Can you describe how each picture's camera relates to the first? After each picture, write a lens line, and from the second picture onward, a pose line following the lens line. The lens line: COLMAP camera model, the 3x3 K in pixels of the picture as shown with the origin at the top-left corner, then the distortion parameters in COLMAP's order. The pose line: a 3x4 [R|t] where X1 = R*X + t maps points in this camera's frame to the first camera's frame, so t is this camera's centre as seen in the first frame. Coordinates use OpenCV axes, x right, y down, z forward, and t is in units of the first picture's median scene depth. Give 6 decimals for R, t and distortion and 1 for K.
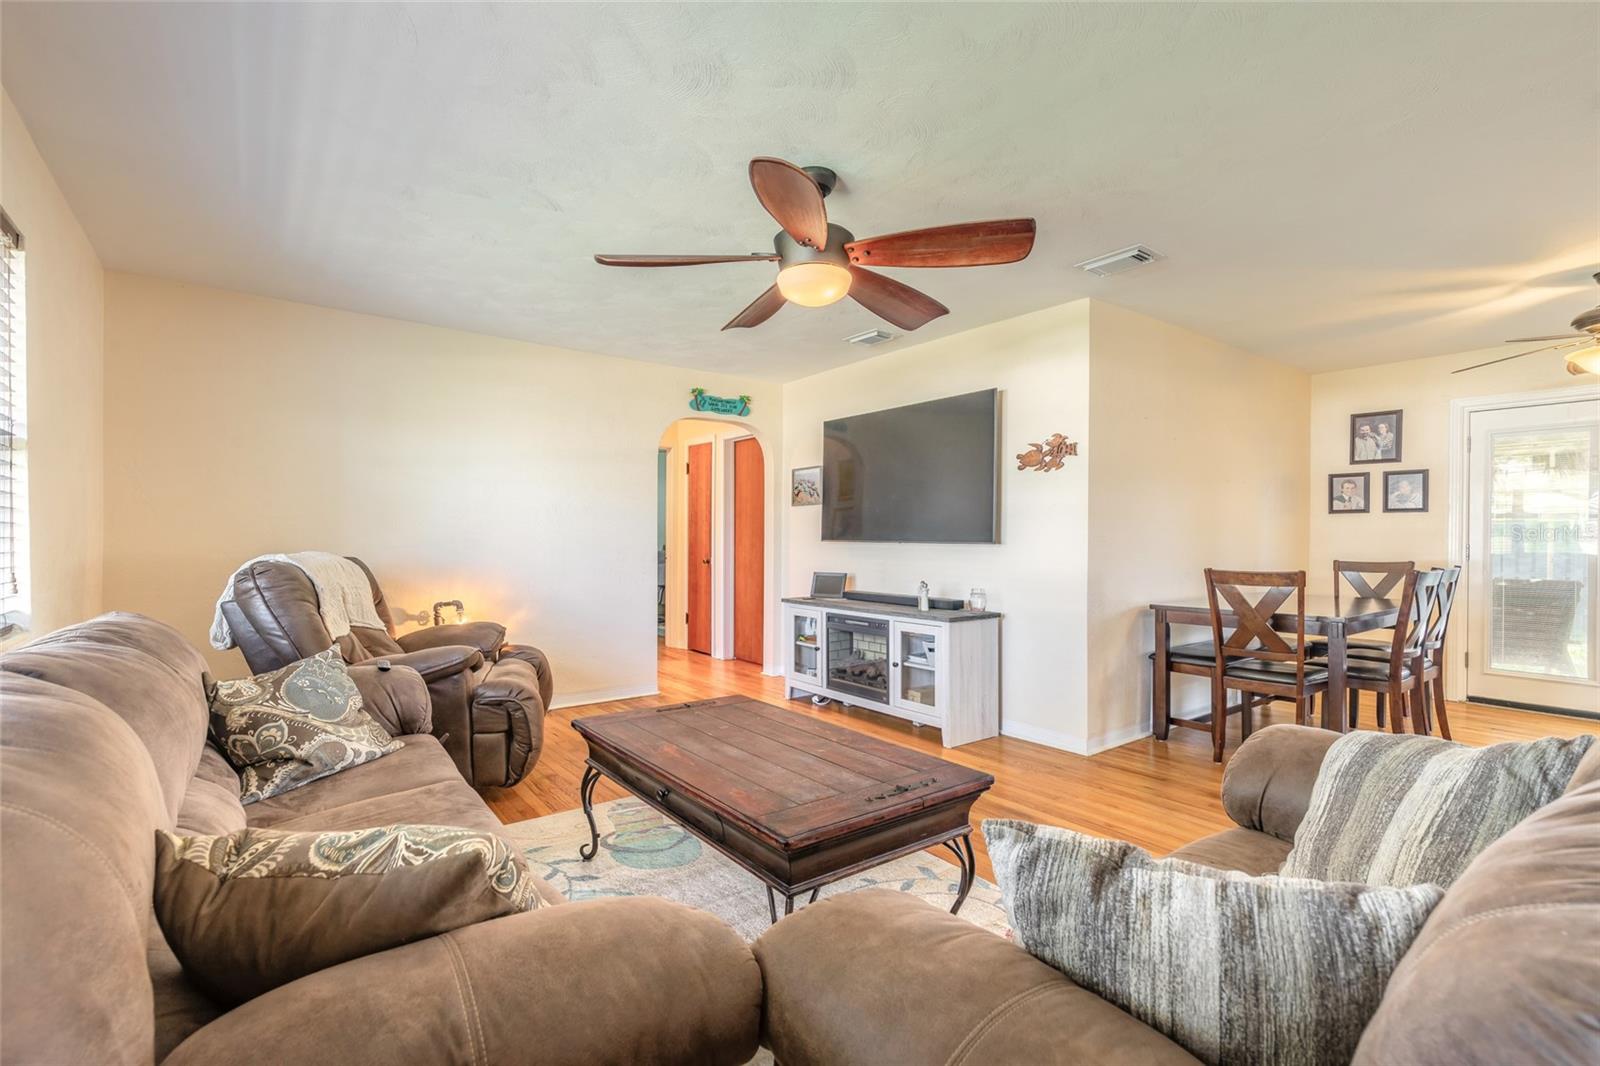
lens RADIAL K [[721.0, 0, 793.4], [0, 721.0, 538.8], [0, 0, 1]] dist [0.010927, -0.000168]
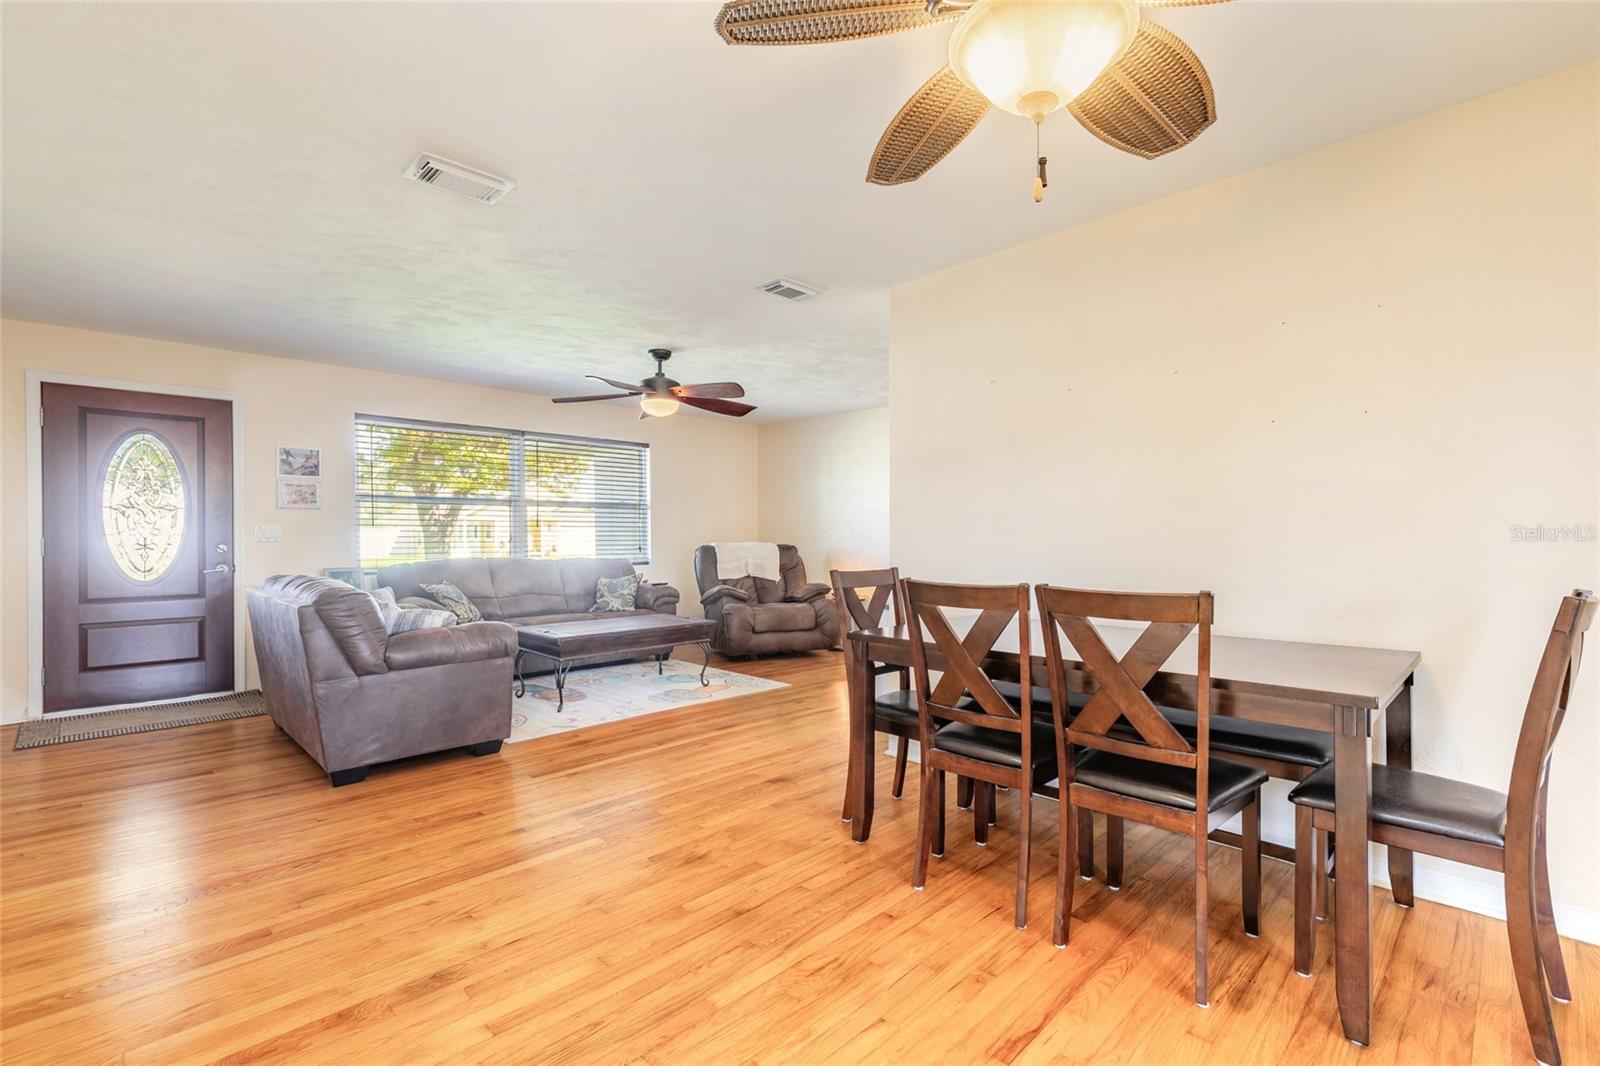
lens RADIAL K [[721.0, 0, 793.1], [0, 721.0, 535.3], [0, 0, 1]] dist [0.010927, -0.000168]
pose [[0.130768, -0.001492, -0.991412, 1.254093], [-0.000418, 0.999999, -0.001560, 0.001153], [0.991413, 0.000618, 0.130768, 0.680165]]
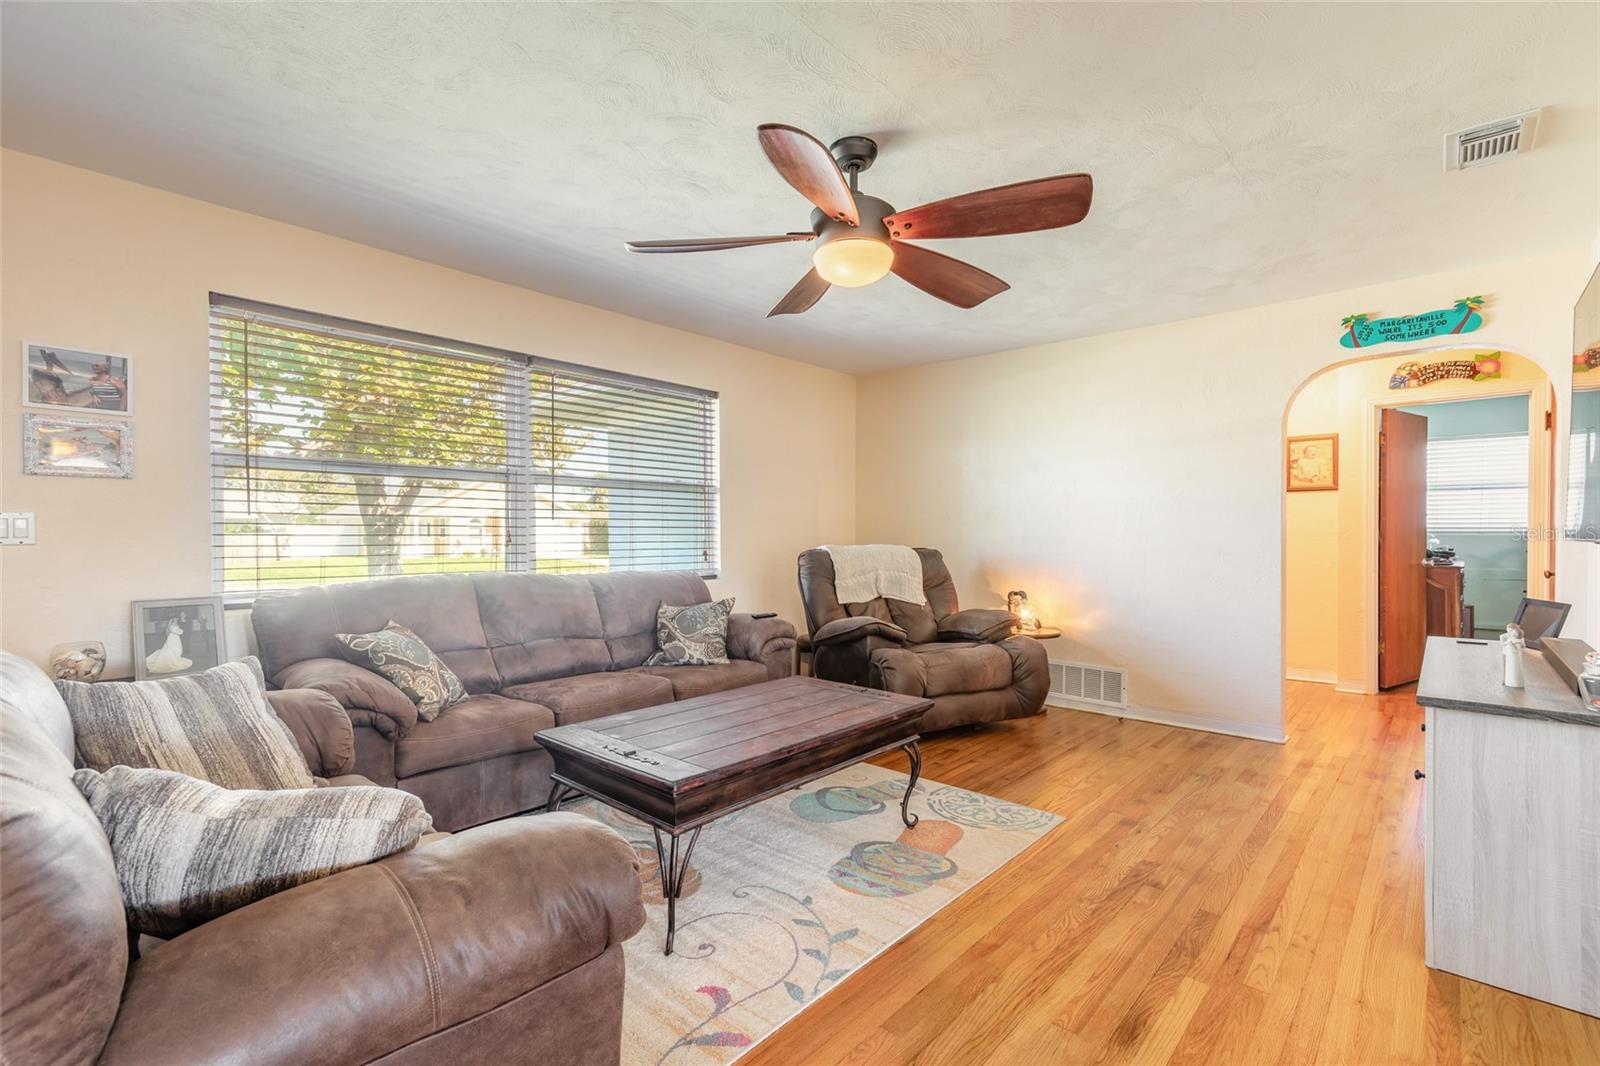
lens RADIAL K [[721.0, 0, 791.5], [0, 721.0, 535.7], [0, 0, 1]] dist [0.010927, -0.000168]
pose [[0.184370, 0.000224, -0.982857, 0.582987], [-0.002399, 0.999997, -0.000223, 0.001522], [0.982854, 0.002399, 0.184370, 0.460688]]
